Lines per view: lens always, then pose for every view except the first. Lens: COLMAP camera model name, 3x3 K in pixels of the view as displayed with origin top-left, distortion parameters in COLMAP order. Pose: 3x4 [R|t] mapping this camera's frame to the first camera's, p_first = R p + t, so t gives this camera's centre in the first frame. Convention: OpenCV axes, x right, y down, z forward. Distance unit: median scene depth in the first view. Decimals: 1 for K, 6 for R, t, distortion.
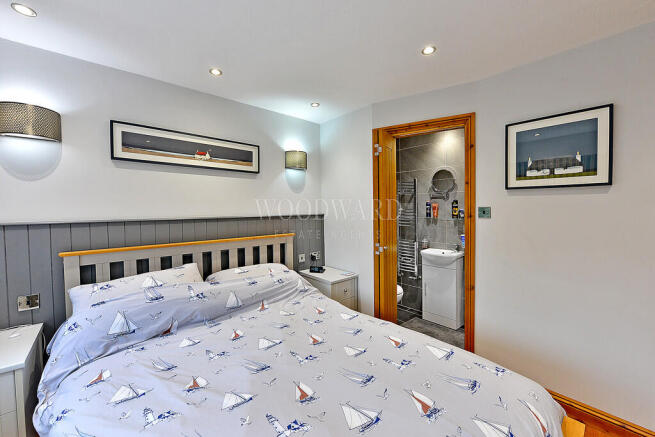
lens RADIAL K [[255.6, 0, 327.5], [0, 255.6, 218.5], [0, 0, 1]] dist [-0.000001, -0.000055]
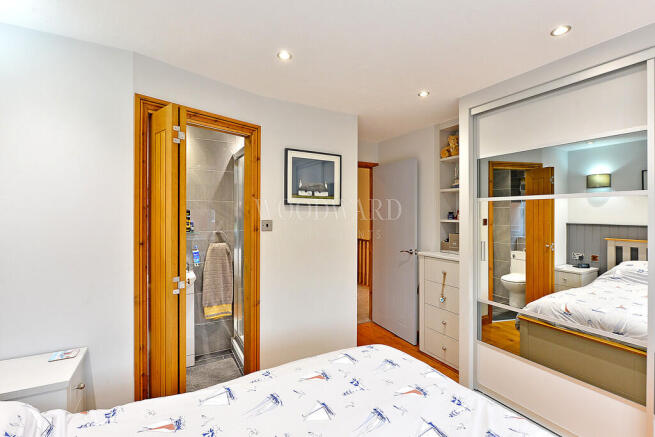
lens RADIAL K [[295.4, 0, 327.5], [0, 295.4, 218.5], [0, 0, 1]] dist [-0.000145, -0.000053]
pose [[0.231512, -0.006171, 0.972813, -0.557594], [0.034809, 0.999392, -0.001944, -0.047630], [-0.972209, 0.034313, 0.231586, 0.553132]]
